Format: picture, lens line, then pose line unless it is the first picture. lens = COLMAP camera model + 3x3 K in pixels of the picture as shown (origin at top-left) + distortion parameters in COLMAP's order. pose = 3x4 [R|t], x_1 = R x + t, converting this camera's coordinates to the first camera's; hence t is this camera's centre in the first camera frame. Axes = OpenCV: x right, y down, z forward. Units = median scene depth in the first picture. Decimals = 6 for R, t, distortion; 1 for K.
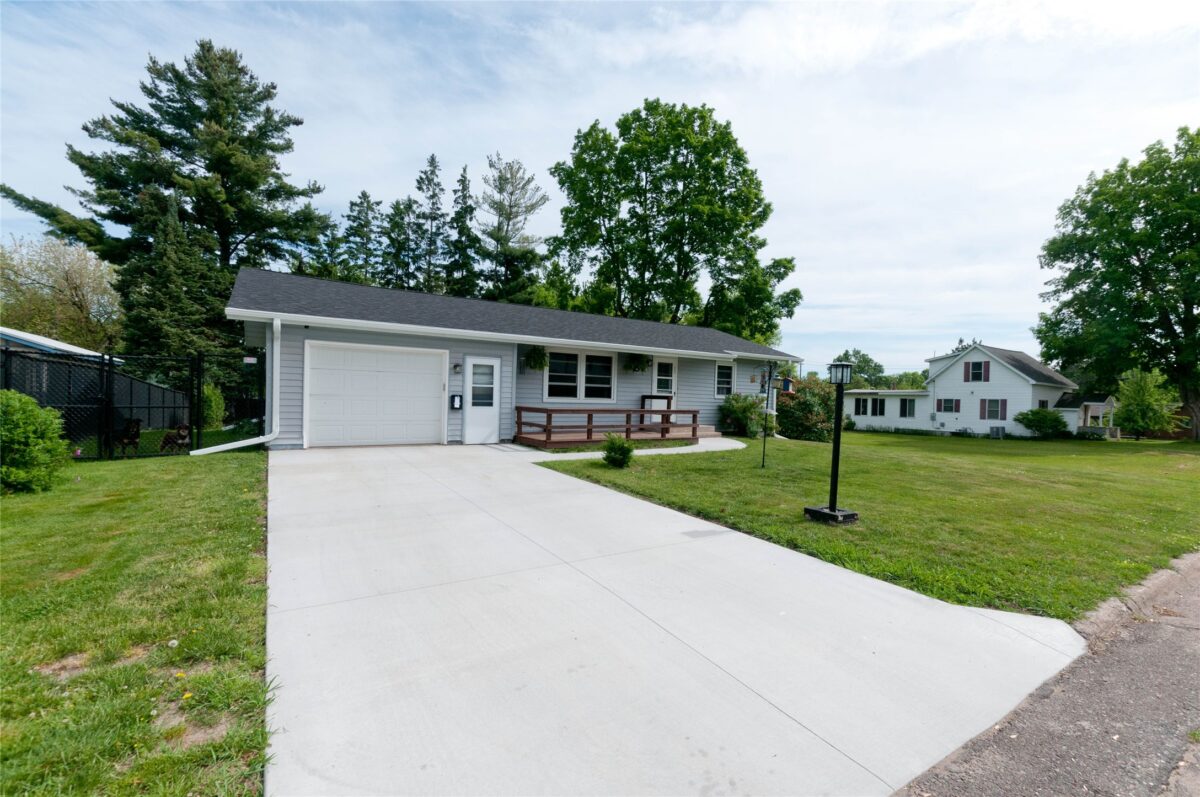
lens RADIAL K [[515.2, 0, 605.1], [0, 515.2, 408.3], [0, 0, 1]] dist [0.011648, -0.005288]
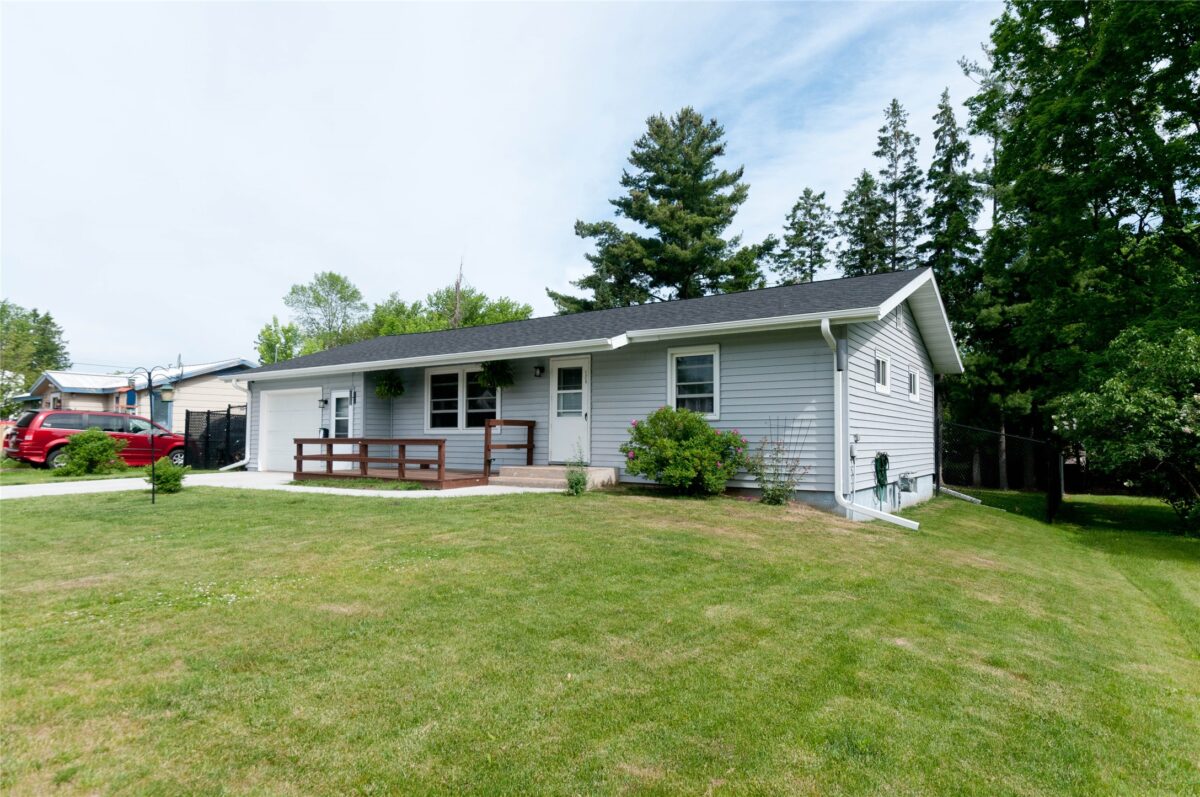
lens RADIAL K [[686.8, 0, 600.0], [0, 686.8, 398.5], [0, 0, 1]] dist [-0.000045, -0.000033]
pose [[0.374655, -0.077048, -0.923957, 1.015810], [-0.011738, 0.996067, -0.087821, 0.025428], [0.927090, 0.043748, 0.372277, 0.810378]]
